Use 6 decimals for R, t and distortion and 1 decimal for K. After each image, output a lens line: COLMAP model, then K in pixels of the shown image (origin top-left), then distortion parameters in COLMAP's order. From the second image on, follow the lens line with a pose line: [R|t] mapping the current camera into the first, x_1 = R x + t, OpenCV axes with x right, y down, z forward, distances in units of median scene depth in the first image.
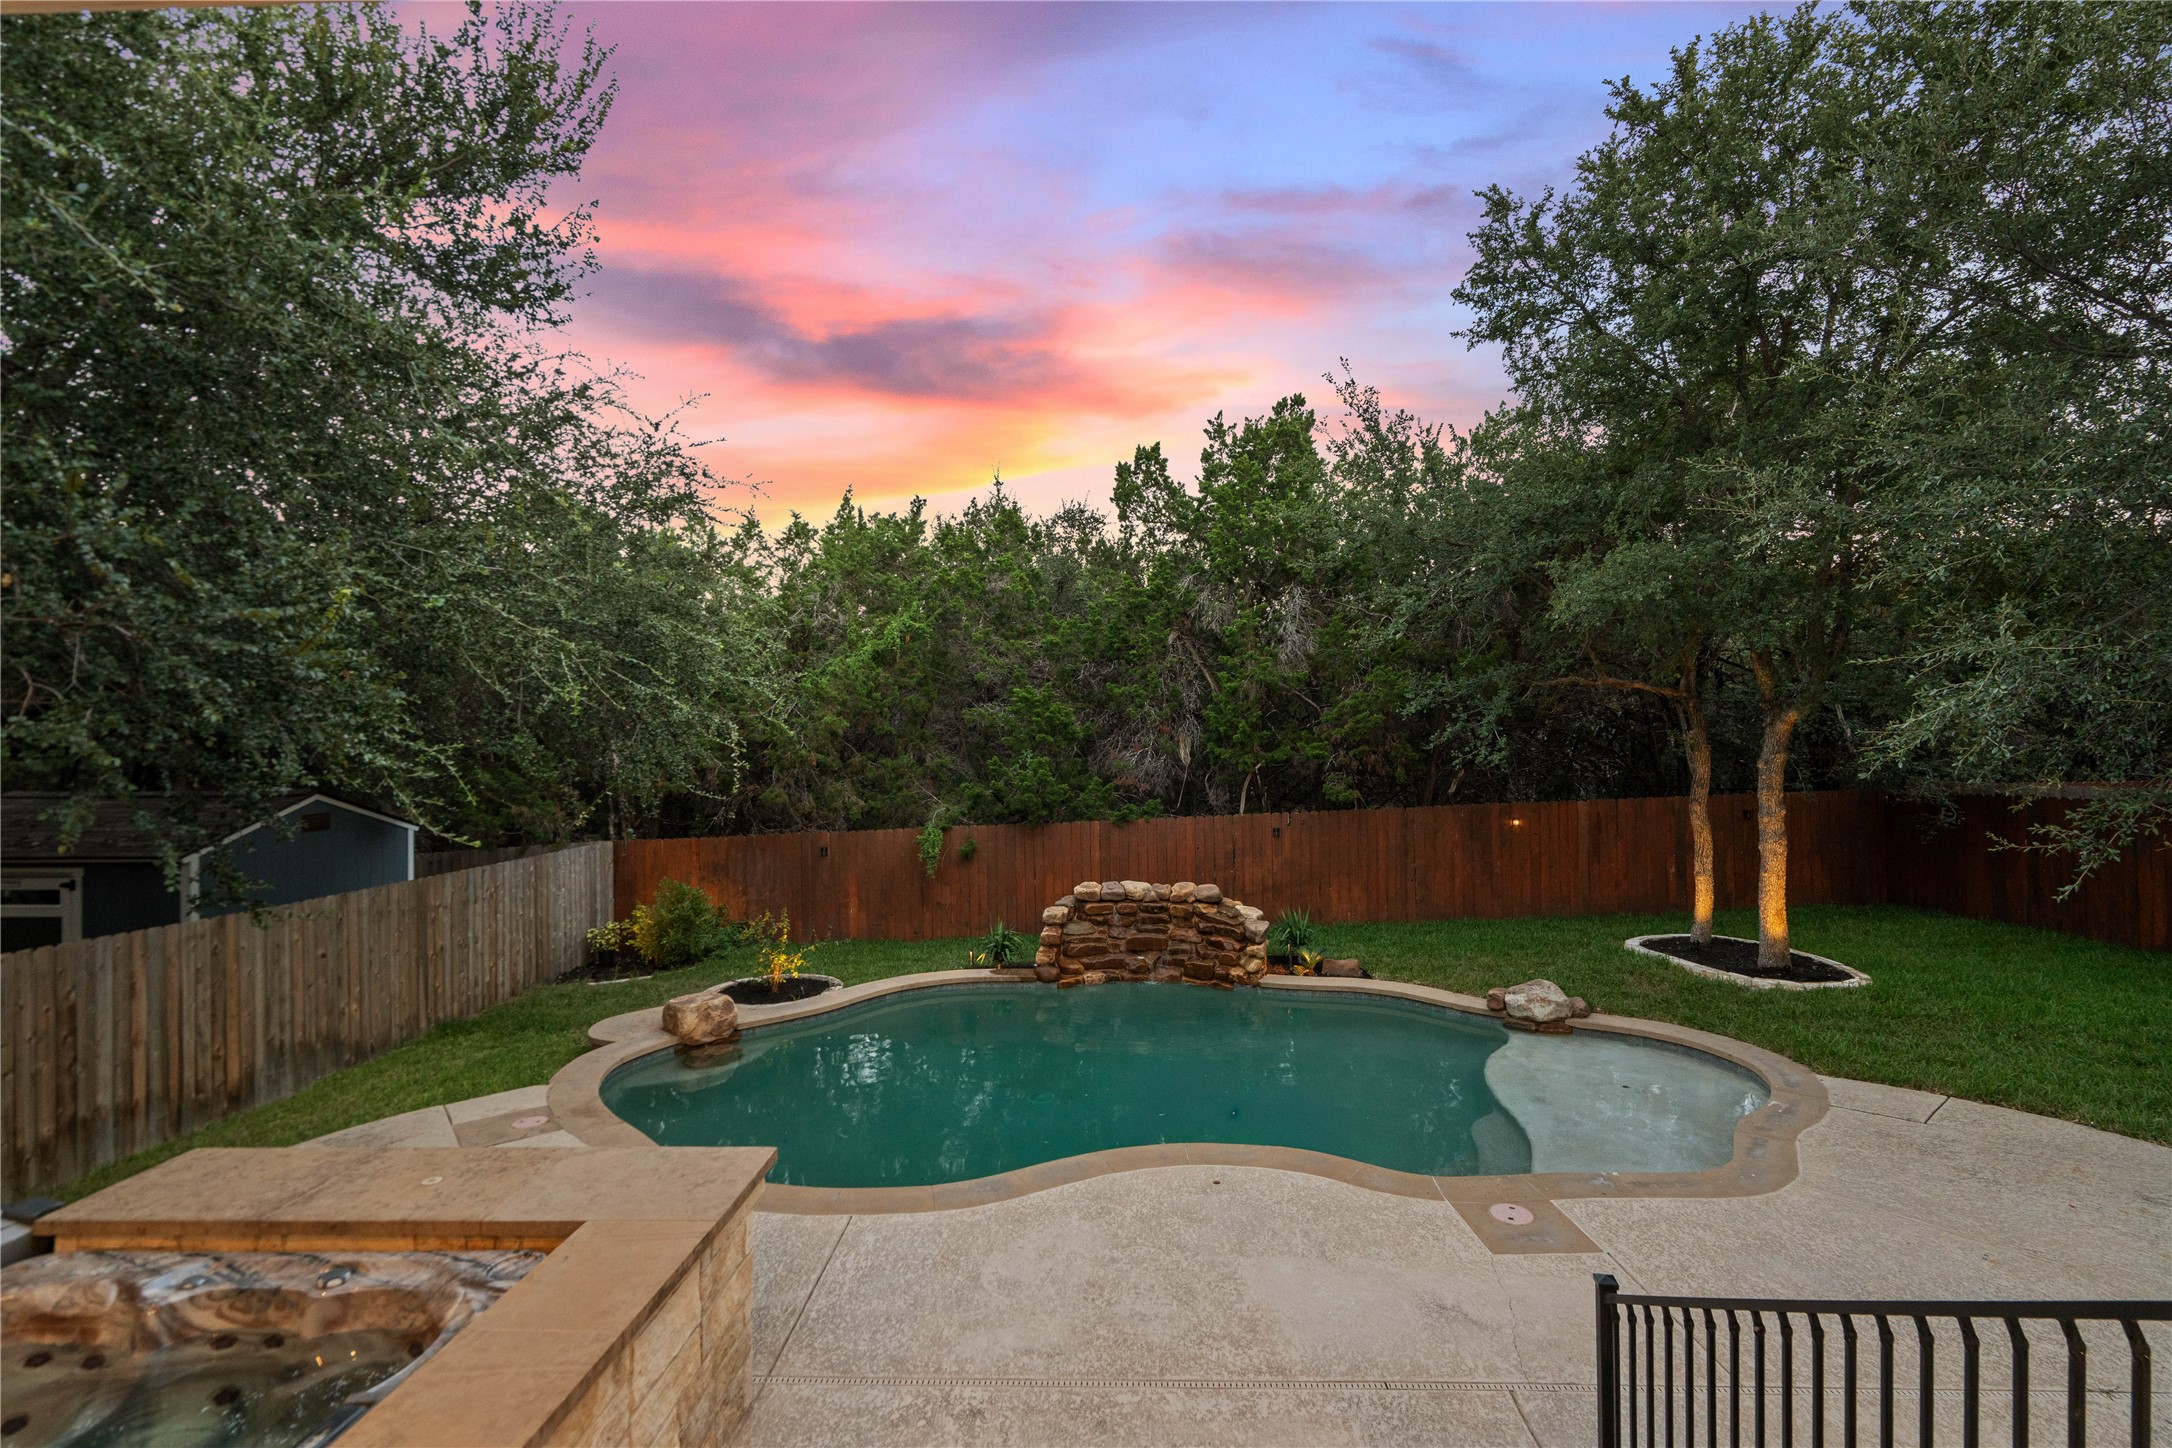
lens RADIAL K [[1006.0, 0, 1086.1], [0, 1006.0, 718.4], [0, 0, 1]] dist [-0.001793, 0.002190]
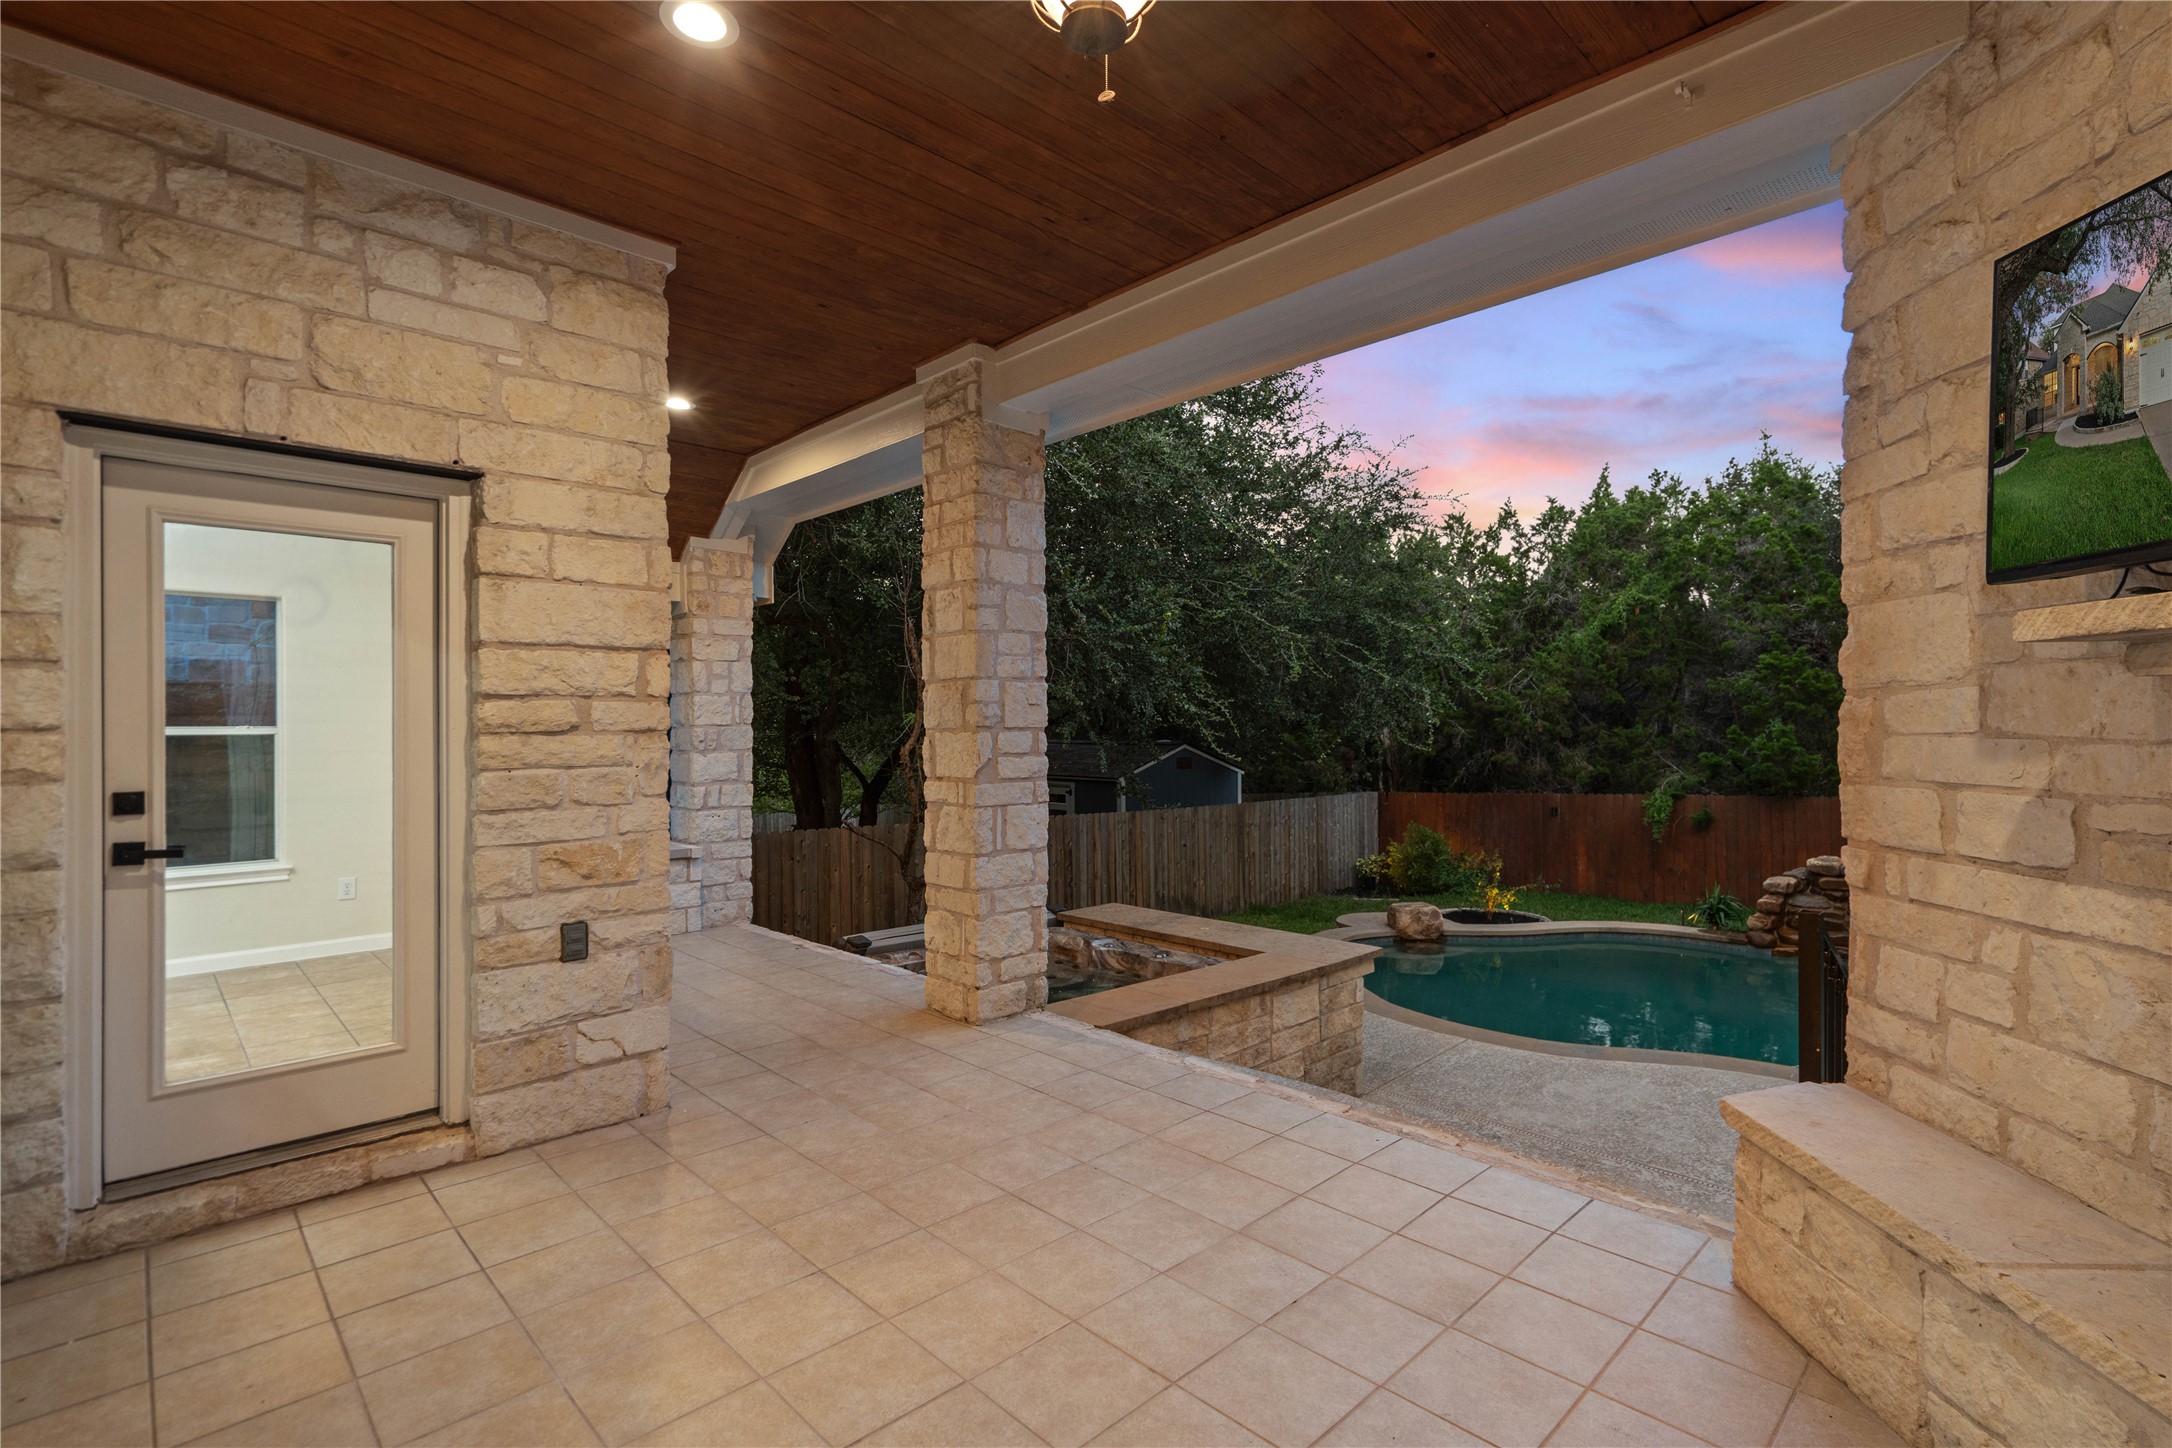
lens RADIAL K [[1006.0, 0, 1086.1], [0, 1006.0, 718.4], [0, 0, 1]] dist [-0.001793, 0.002190]
pose [[0.713770, 0.001390, -0.700378, 0.177943], [0.009438, 0.999888, 0.011603, 0.017113], [0.700316, -0.014893, 0.713678, -0.170688]]
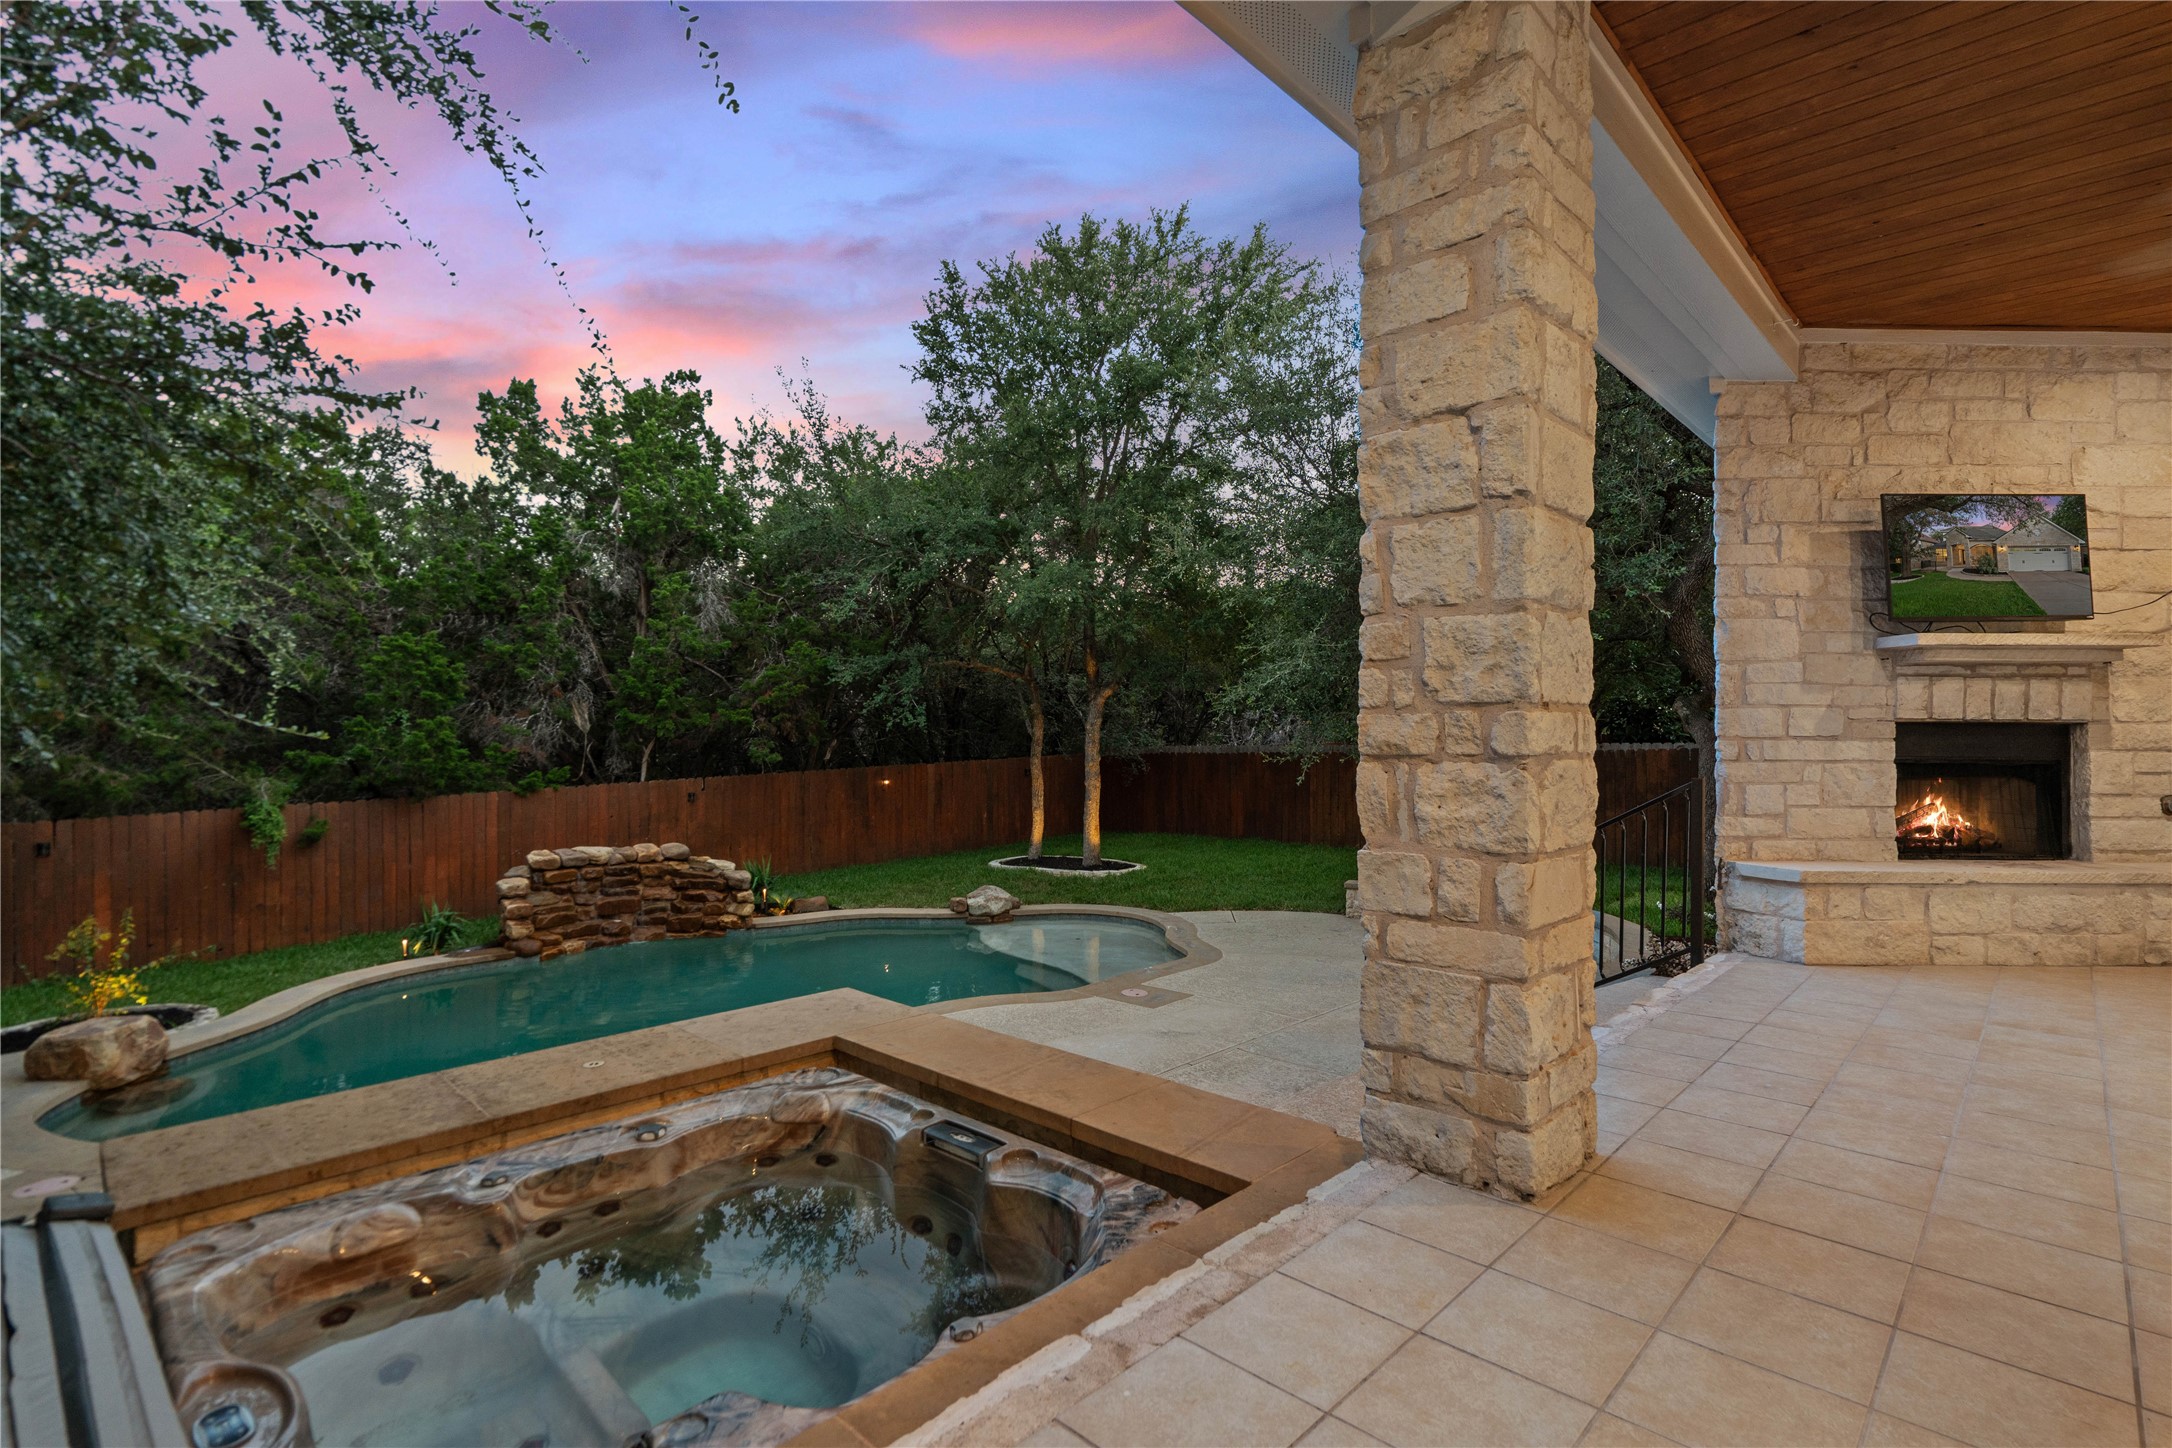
lens RADIAL K [[1020.6, 0, 1086.0], [0, 1020.6, 724.0], [0, 0, 1]] dist [0.000645, 0.000559]
pose [[0.676394, 0.019279, 0.736287, -0.370314], [-0.017799, 0.999793, -0.009827, 0.051753], [-0.736325, -0.006458, 0.676598, 0.010137]]
